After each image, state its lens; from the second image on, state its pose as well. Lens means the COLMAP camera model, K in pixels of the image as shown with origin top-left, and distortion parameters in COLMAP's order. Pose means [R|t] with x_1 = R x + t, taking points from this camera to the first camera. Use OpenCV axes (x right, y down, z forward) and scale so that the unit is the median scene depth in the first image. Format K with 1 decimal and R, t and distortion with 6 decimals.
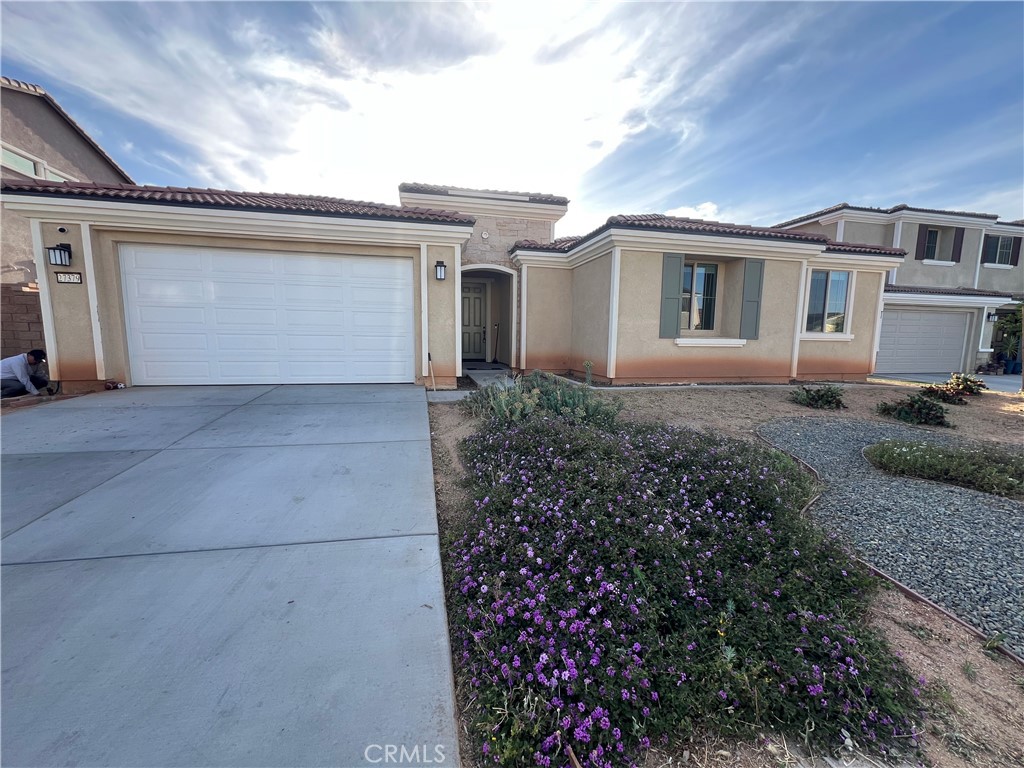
lens RADIAL K [[409.4, 0, 505.8], [0, 409.4, 377.5], [0, 0, 1]] dist [-0.000526, 0.000801]
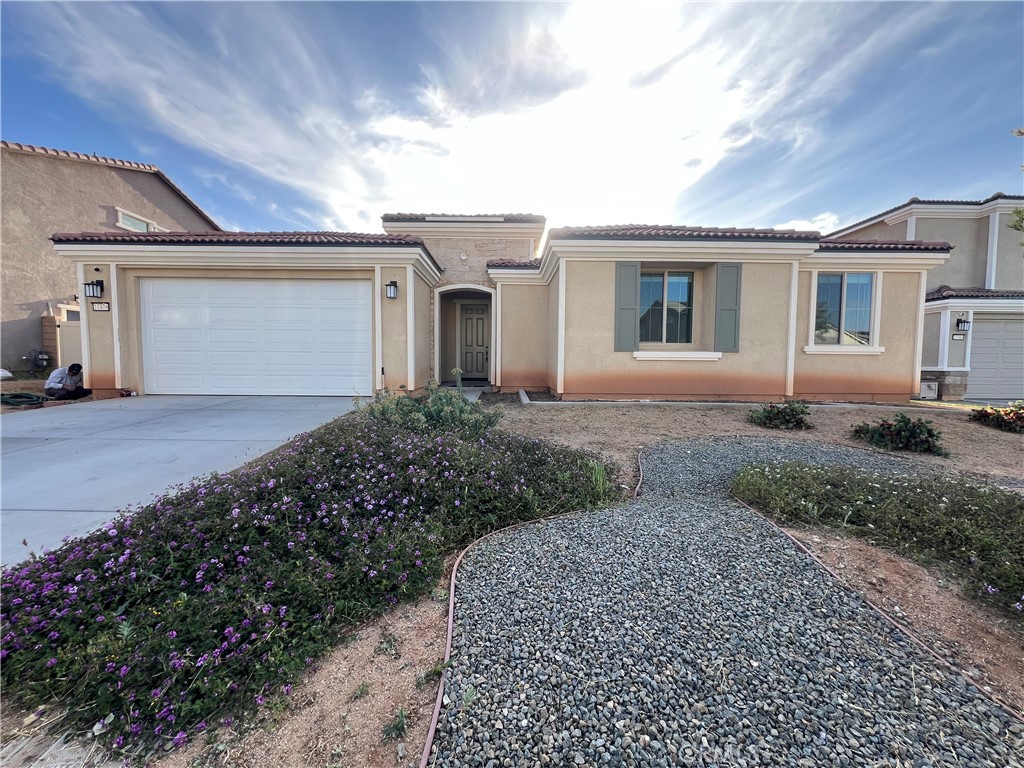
lens RADIAL K [[409.4, 0, 510.0], [0, 409.4, 389.8], [0, 0, 1]] dist [-0.000526, 0.000801]
pose [[0.977981, 0.007542, -0.208559, 0.276138], [-0.015513, 0.999209, -0.036611, 0.024379], [0.208117, 0.039040, 0.977324, 0.025777]]
